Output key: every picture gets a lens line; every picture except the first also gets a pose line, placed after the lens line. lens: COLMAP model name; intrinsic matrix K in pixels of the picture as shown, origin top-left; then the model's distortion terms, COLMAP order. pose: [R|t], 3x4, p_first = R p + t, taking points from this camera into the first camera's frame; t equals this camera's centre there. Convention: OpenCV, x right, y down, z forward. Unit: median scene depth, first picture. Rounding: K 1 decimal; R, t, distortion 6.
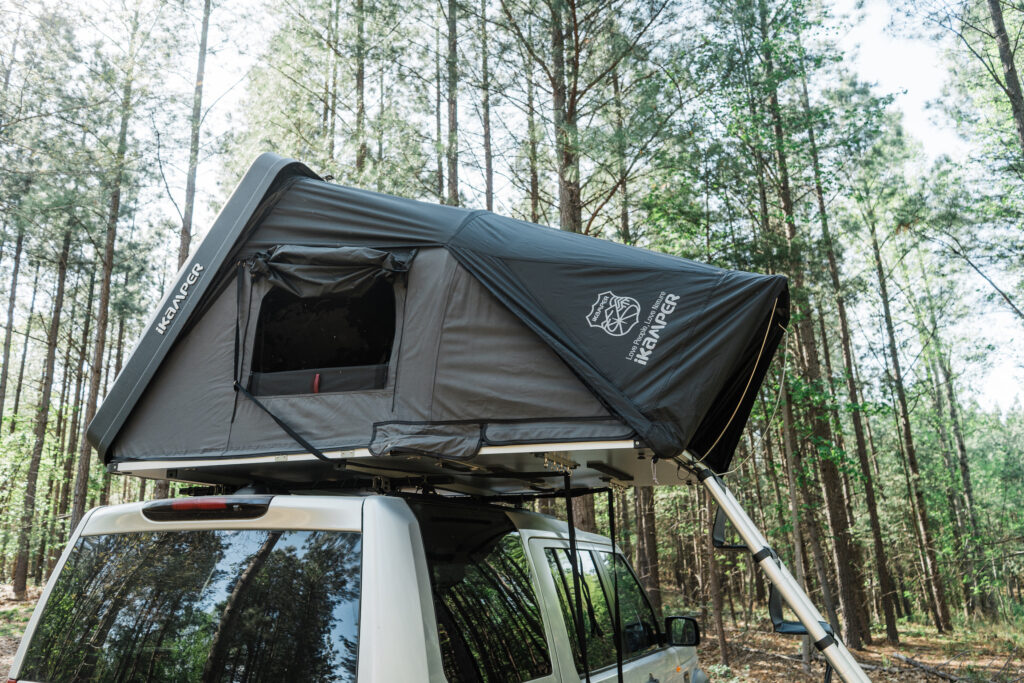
lens RADIAL K [[702.3, 0, 511.8], [0, 702.3, 372.7], [0, 0, 1]] dist [0.000545, 0.000627]
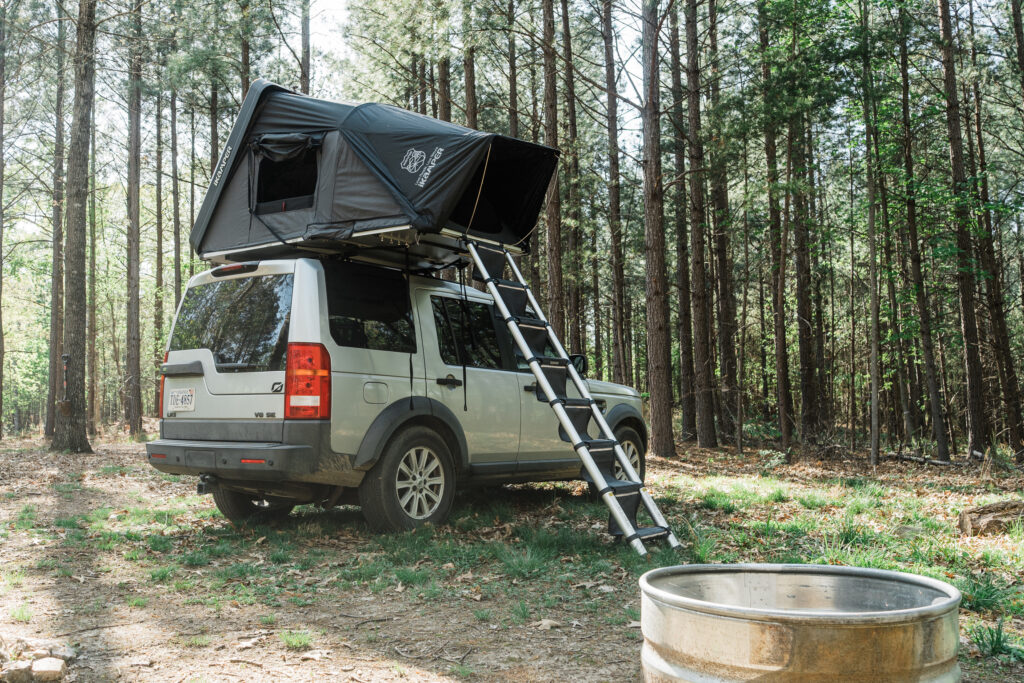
lens RADIAL K [[801.6, 0, 512.0], [0, 801.6, 341.5], [0, 0, 1]] dist [-0.003245, -0.001637]
pose [[0.970147, -0.018314, -0.241824, 0.906918], [0.061474, 0.983148, 0.172164, 0.040662], [0.234595, -0.181891, 0.954925, -1.095388]]
